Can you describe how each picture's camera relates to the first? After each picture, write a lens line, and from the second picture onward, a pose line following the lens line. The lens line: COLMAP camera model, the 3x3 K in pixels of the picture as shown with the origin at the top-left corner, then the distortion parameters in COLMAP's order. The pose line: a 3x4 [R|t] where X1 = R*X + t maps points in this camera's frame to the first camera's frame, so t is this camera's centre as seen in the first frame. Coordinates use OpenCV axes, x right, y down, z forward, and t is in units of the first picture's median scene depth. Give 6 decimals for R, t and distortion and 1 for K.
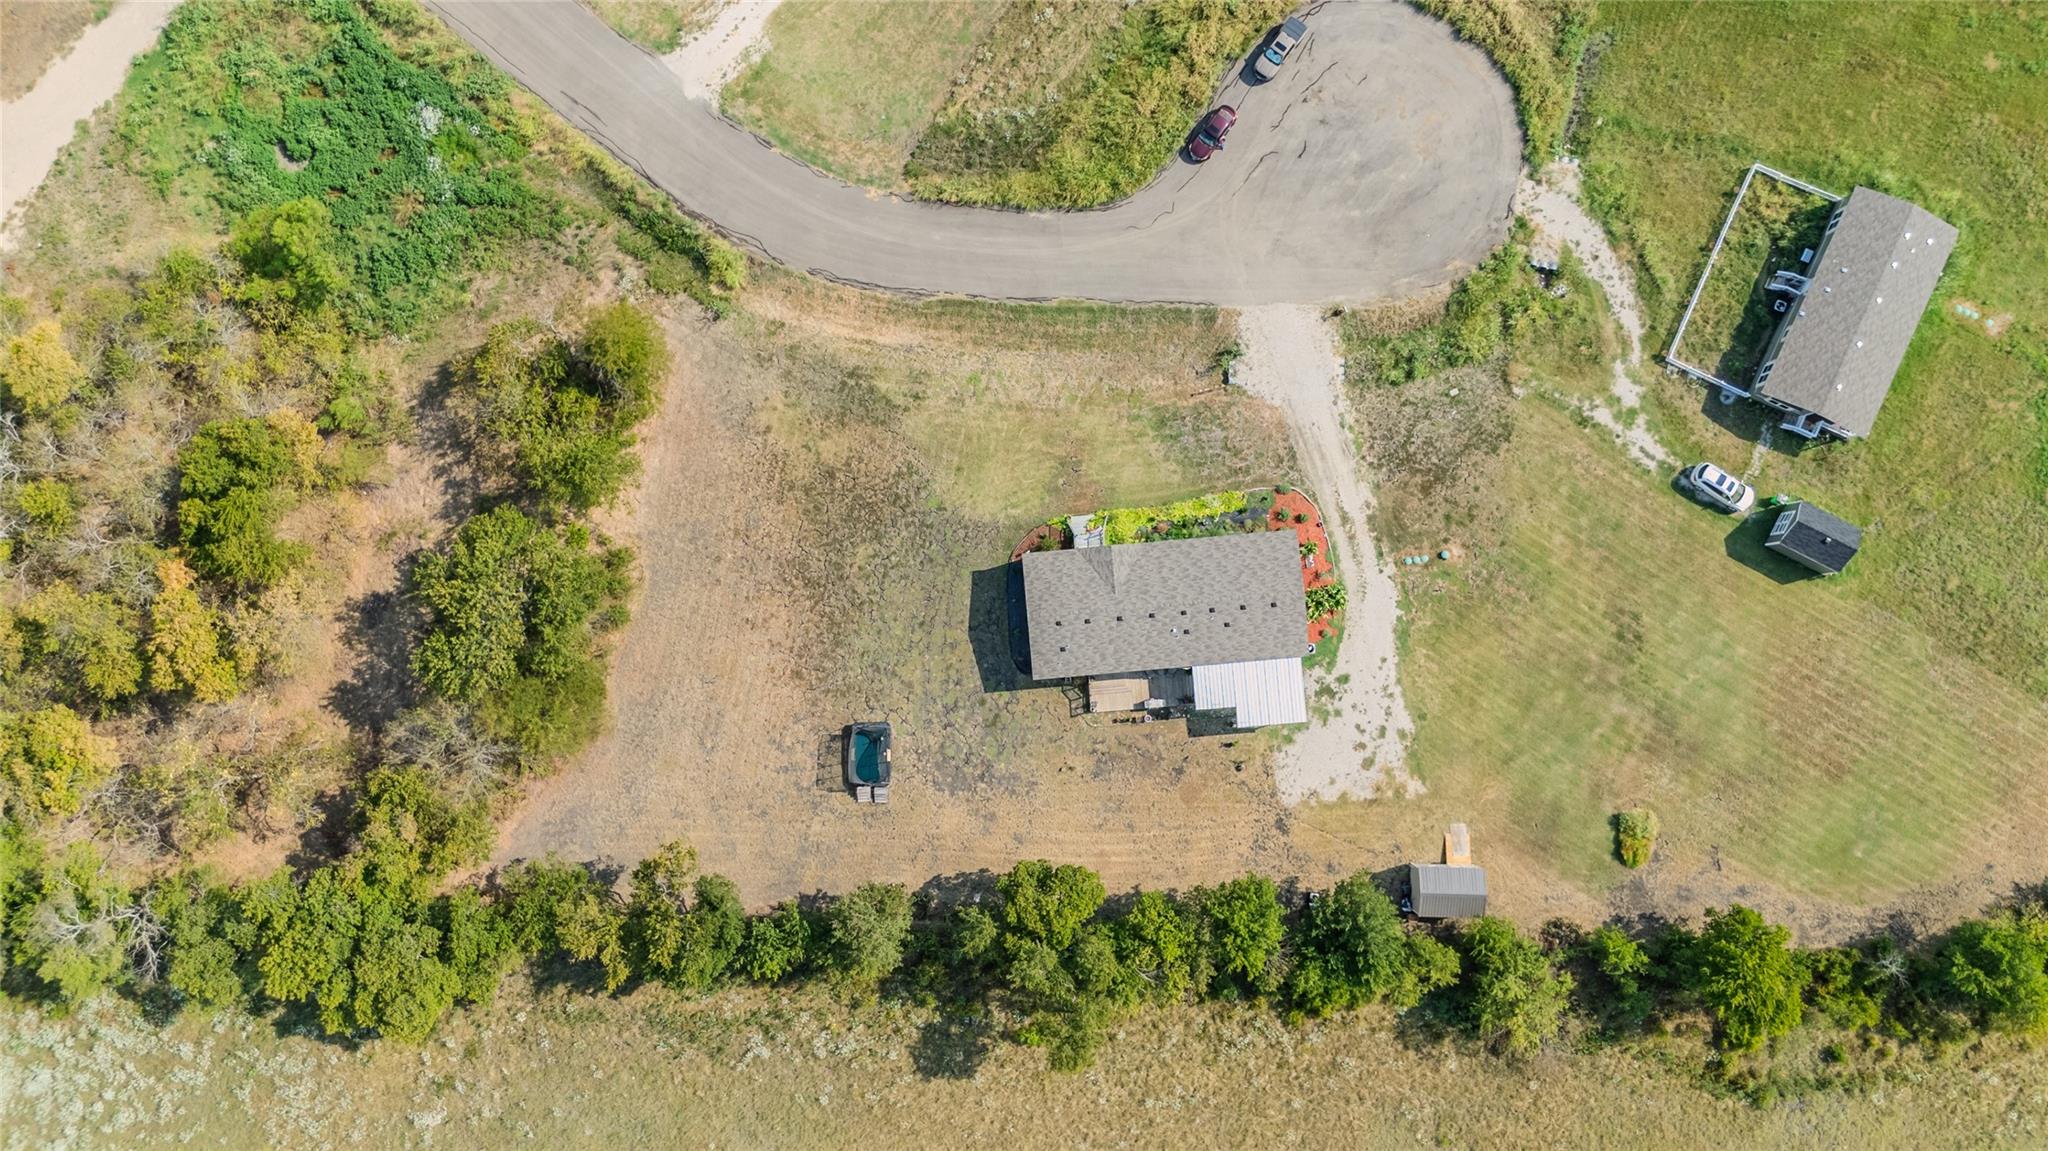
lens RADIAL K [[1572.1, 0, 1034.4], [0, 1572.1, 576.3], [0, 0, 1]] dist [0.081698, -0.084979]
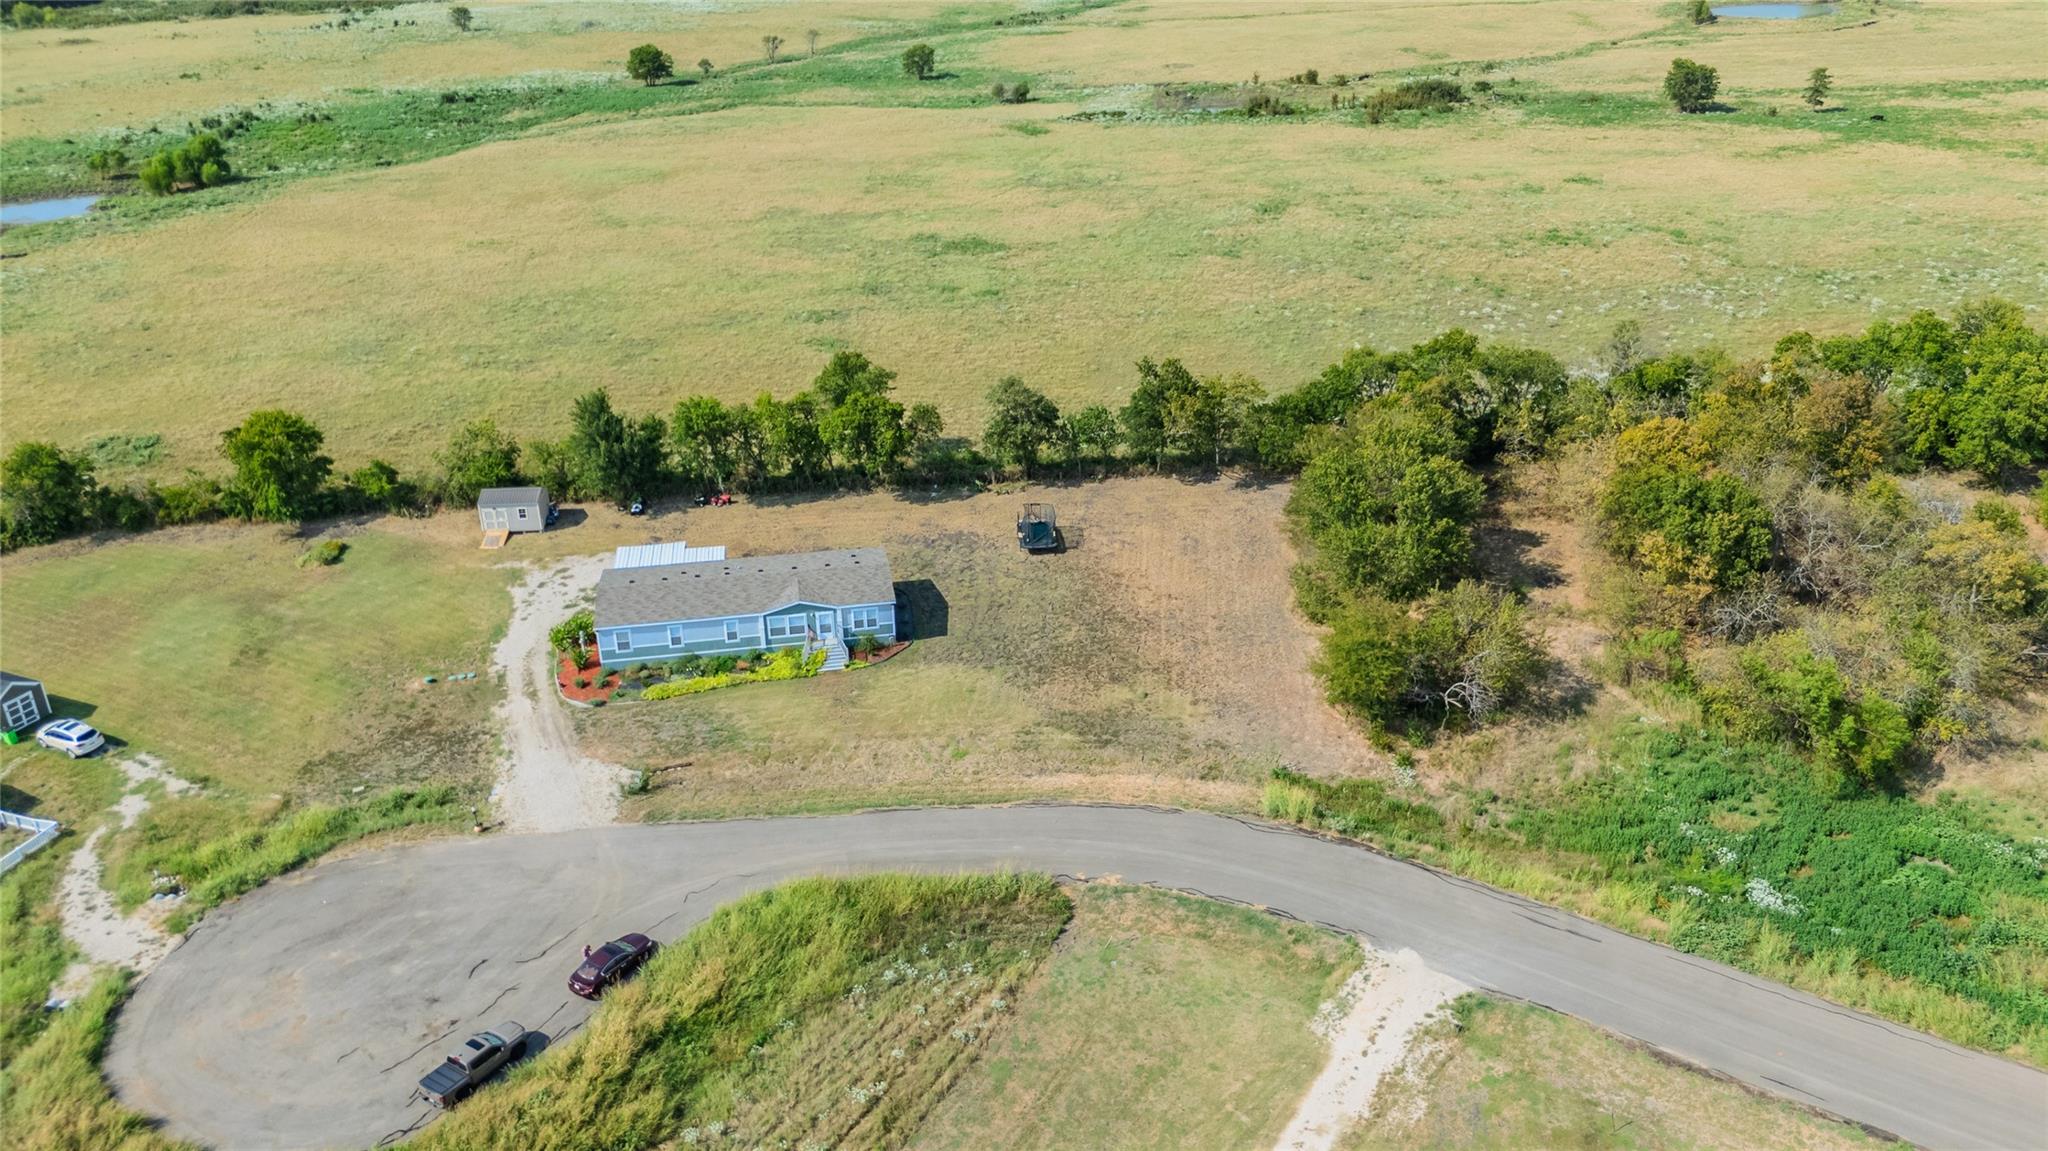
lens RADIAL K [[1572.1, 0, 1034.4], [0, 1572.1, 576.3], [0, 0, 1]] dist [0.081698, -0.084979]
pose [[-0.996148, 0.054561, -0.068648, -0.026363], [-0.083458, -0.349639, 0.933160, -0.860871], [0.026912, 0.935295, 0.352845, 0.626524]]
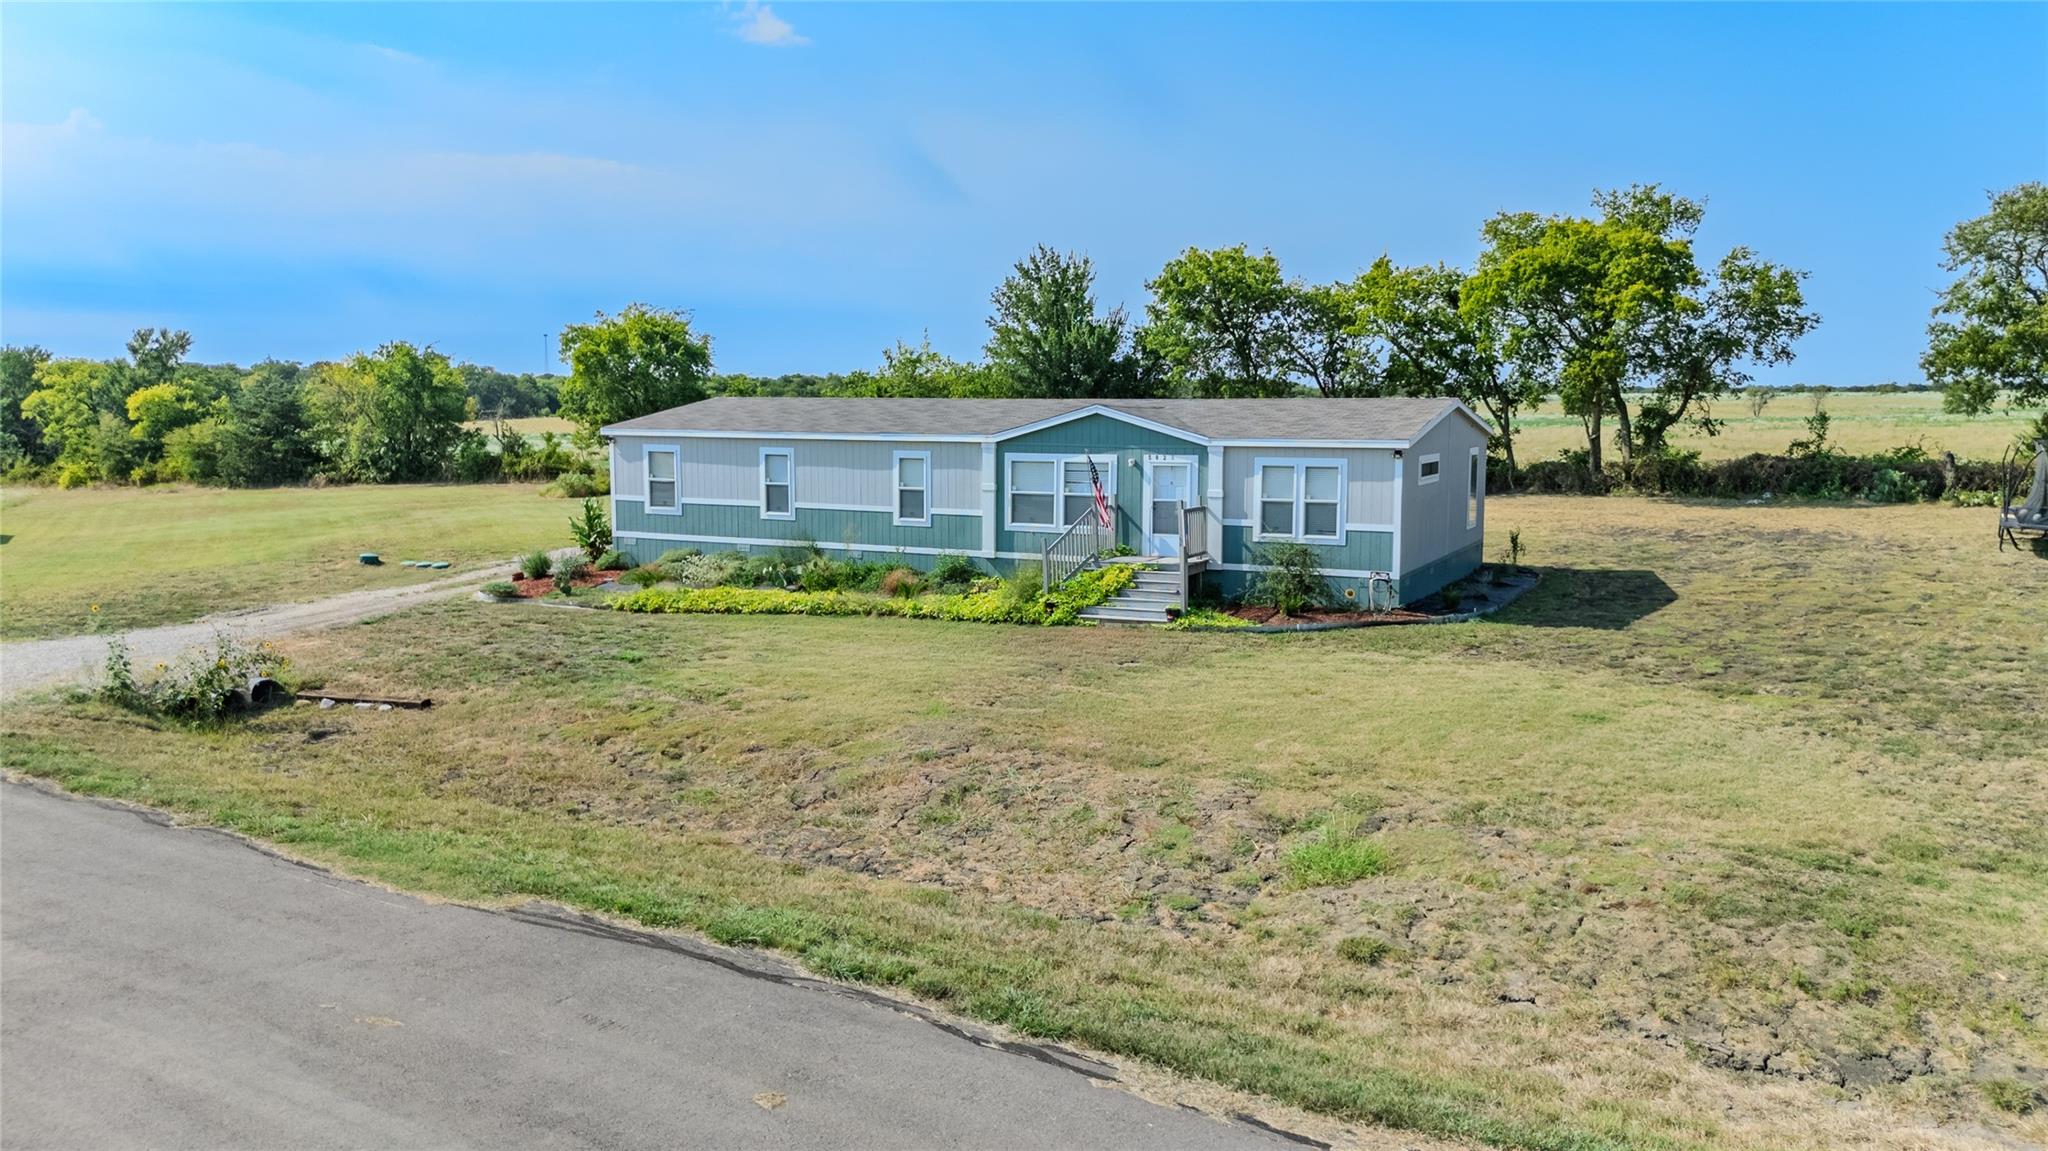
lens RADIAL K [[1526.3, 0, 1028.6], [0, 1526.3, 570.7], [0, 0, 1]] dist [0.094621, -0.114764]
pose [[-0.853830, -0.055989, 0.517532, -0.084801], [0.518583, -0.005113, 0.855012, -0.256979], [-0.045225, 0.998418, 0.033401, 0.972481]]
